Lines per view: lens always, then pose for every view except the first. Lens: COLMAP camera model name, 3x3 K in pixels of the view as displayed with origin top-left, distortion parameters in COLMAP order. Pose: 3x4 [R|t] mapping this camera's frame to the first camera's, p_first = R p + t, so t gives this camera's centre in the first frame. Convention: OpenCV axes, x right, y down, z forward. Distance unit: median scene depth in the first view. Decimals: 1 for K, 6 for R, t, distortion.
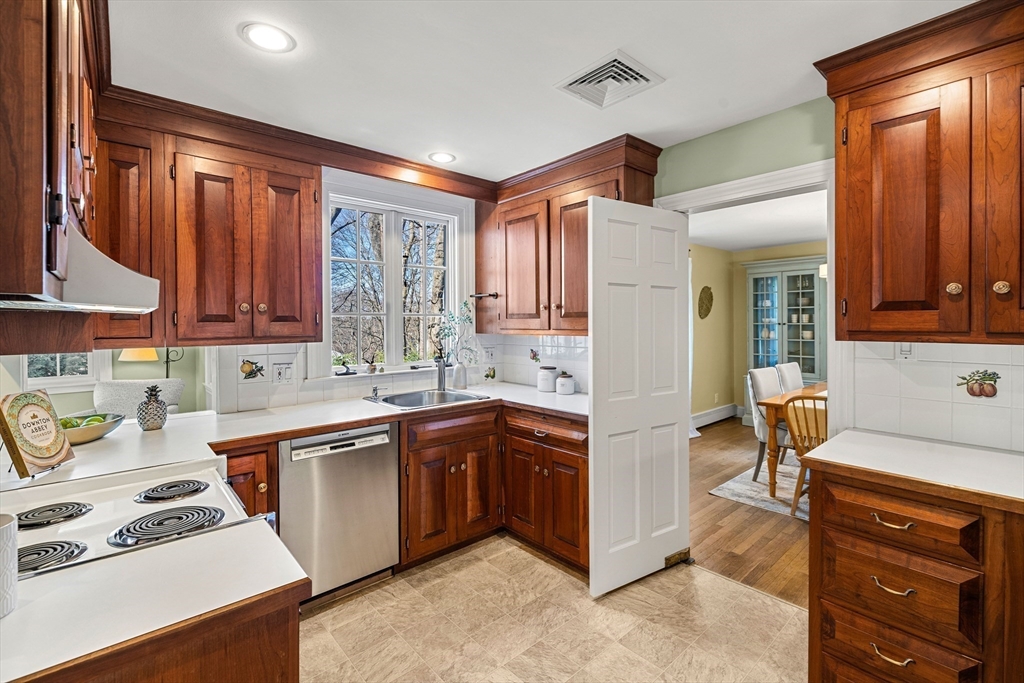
lens RADIAL K [[452.5, 0, 506.4], [0, 452.5, 327.2], [0, 0, 1]] dist [0.004972, 0.001317]
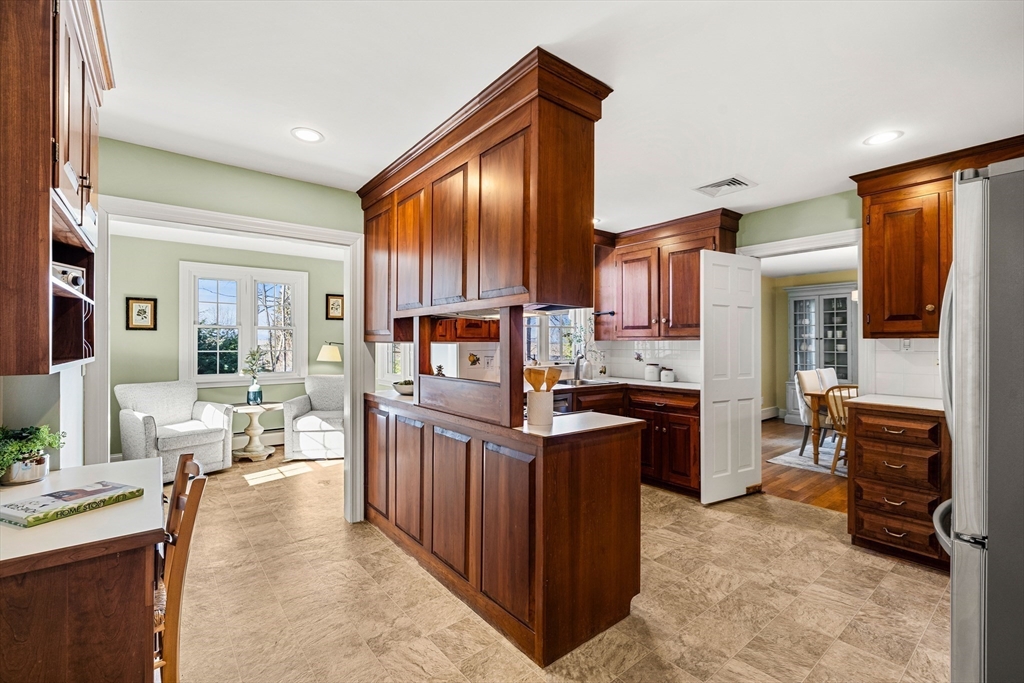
lens RADIAL K [[452.5, 0, 503.7], [0, 452.5, 342.6], [0, 0, 1]] dist [0.004972, 0.001317]
pose [[0.998867, 0.005964, -0.047204, -0.384687], [-0.006569, 0.999898, -0.012672, 0.053695], [0.047124, 0.012968, 0.998805, -0.543690]]
